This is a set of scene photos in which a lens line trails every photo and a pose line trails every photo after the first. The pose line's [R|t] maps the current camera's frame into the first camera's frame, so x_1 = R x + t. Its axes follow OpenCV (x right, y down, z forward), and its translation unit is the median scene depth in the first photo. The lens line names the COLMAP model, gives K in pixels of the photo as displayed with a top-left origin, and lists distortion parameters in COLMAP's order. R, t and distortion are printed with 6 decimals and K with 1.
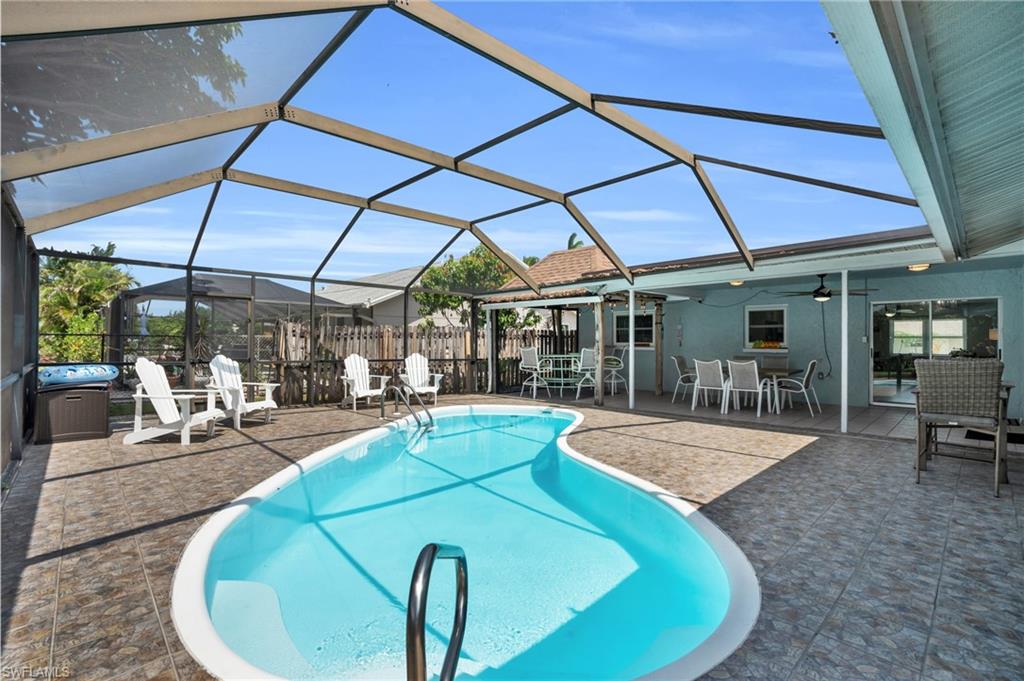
lens RADIAL K [[467.3, 0, 500.1], [0, 467.3, 338.6], [0, 0, 1]] dist [-0.060848, 0.024585]
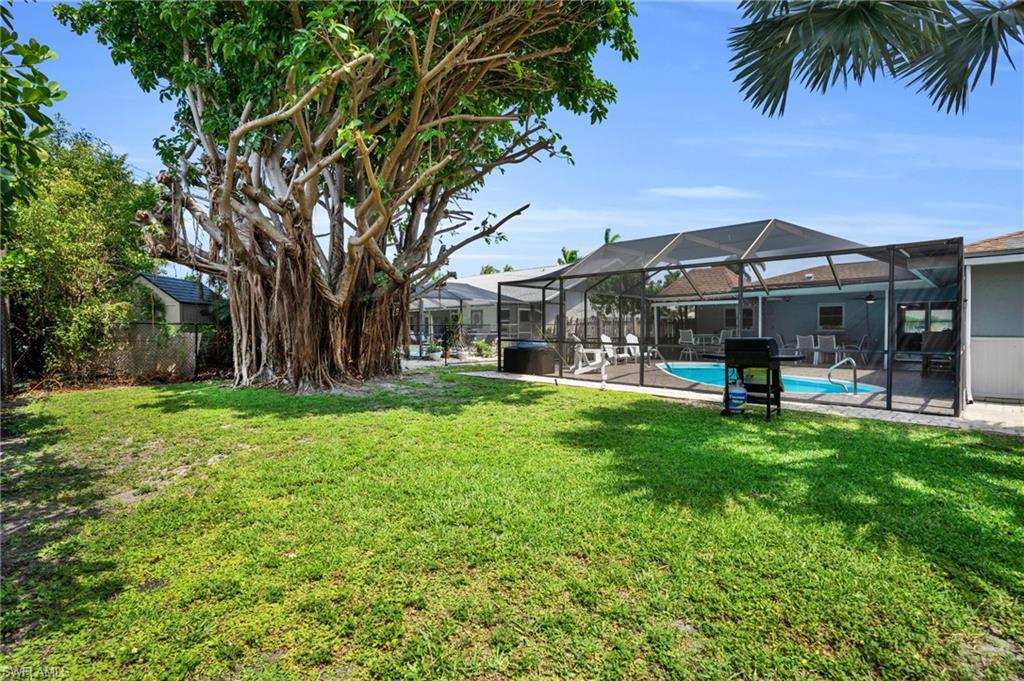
lens RADIAL K [[467.3, 0, 500.1], [0, 467.3, 338.6], [0, 0, 1]] dist [-0.060848, 0.024585]
pose [[0.999948, -0.010112, -0.001183, -0.552612], [0.010141, 0.999565, 0.027682, -0.001586], [0.000902, -0.027693, 0.999616, -0.585396]]
